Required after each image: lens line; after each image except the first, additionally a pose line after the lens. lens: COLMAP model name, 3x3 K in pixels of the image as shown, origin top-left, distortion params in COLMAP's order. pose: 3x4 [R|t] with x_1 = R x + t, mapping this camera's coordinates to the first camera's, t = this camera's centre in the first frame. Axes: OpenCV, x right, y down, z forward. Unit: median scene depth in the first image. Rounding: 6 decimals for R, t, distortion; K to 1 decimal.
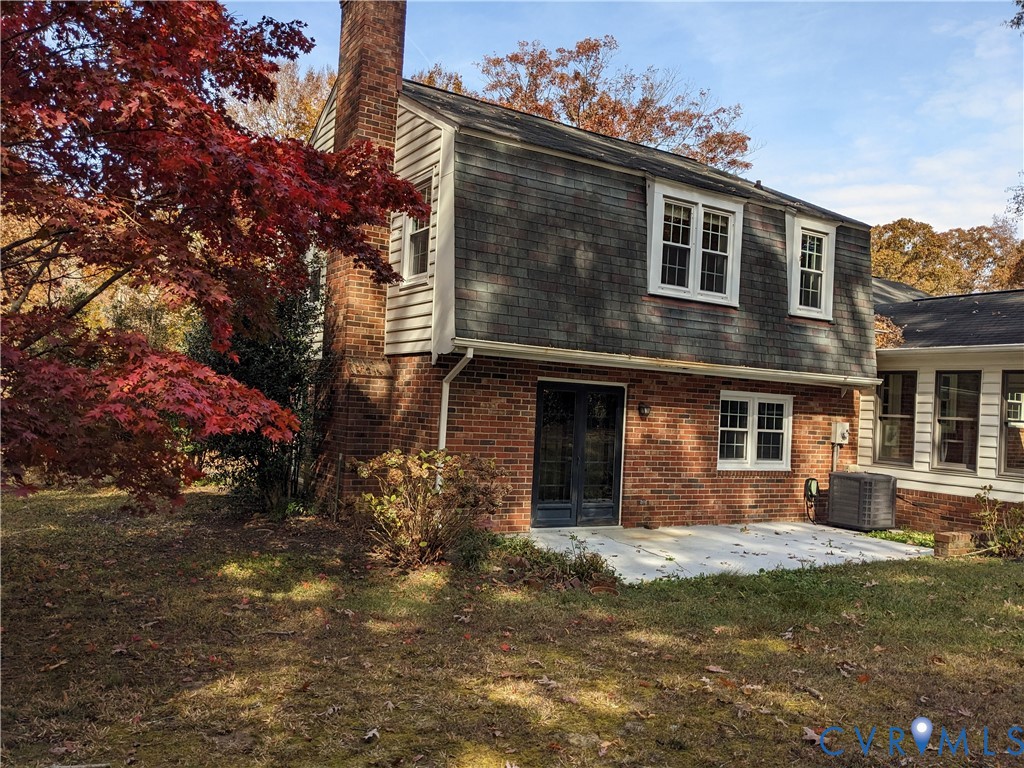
lens RADIAL K [[802.4, 0, 512.0], [0, 802.4, 384.0], [0, 0, 1]] dist [0.091234, -0.128515]
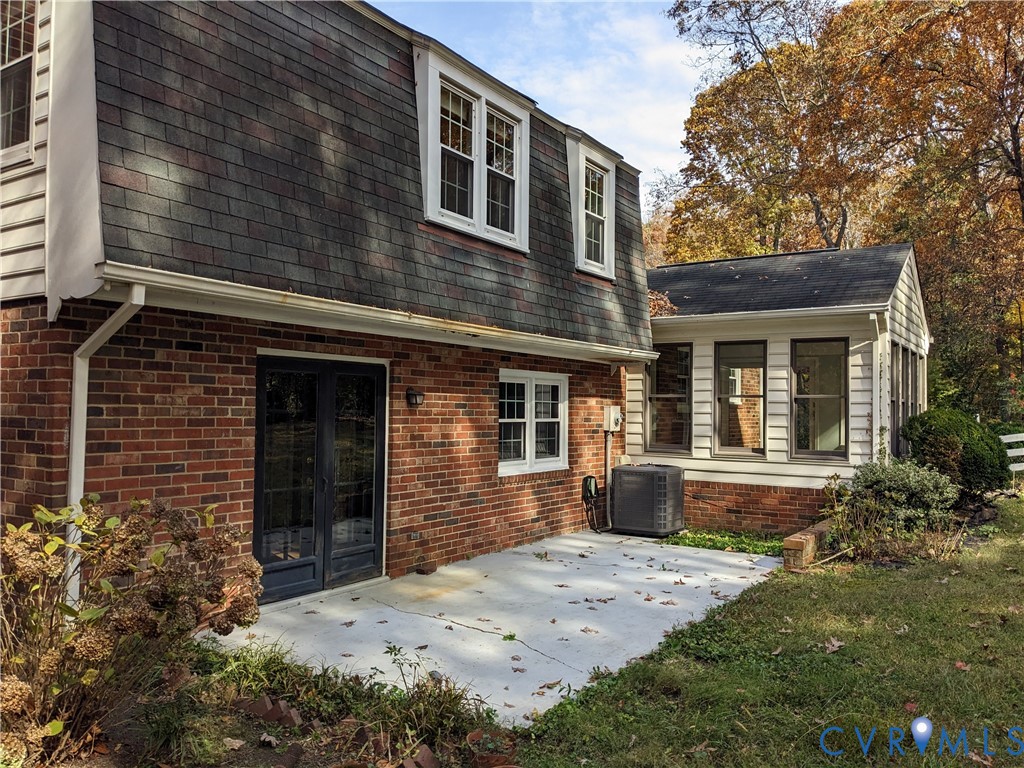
lens RADIAL K [[802.4, 0, 512.0], [0, 802.4, 384.0], [0, 0, 1]] dist [0.091234, -0.128515]
pose [[0.903895, -0.028645, 0.426795, -0.047108], [0.024312, 0.999583, 0.015600, 0.011298], [-0.427064, -0.003724, 0.904214, 0.351542]]
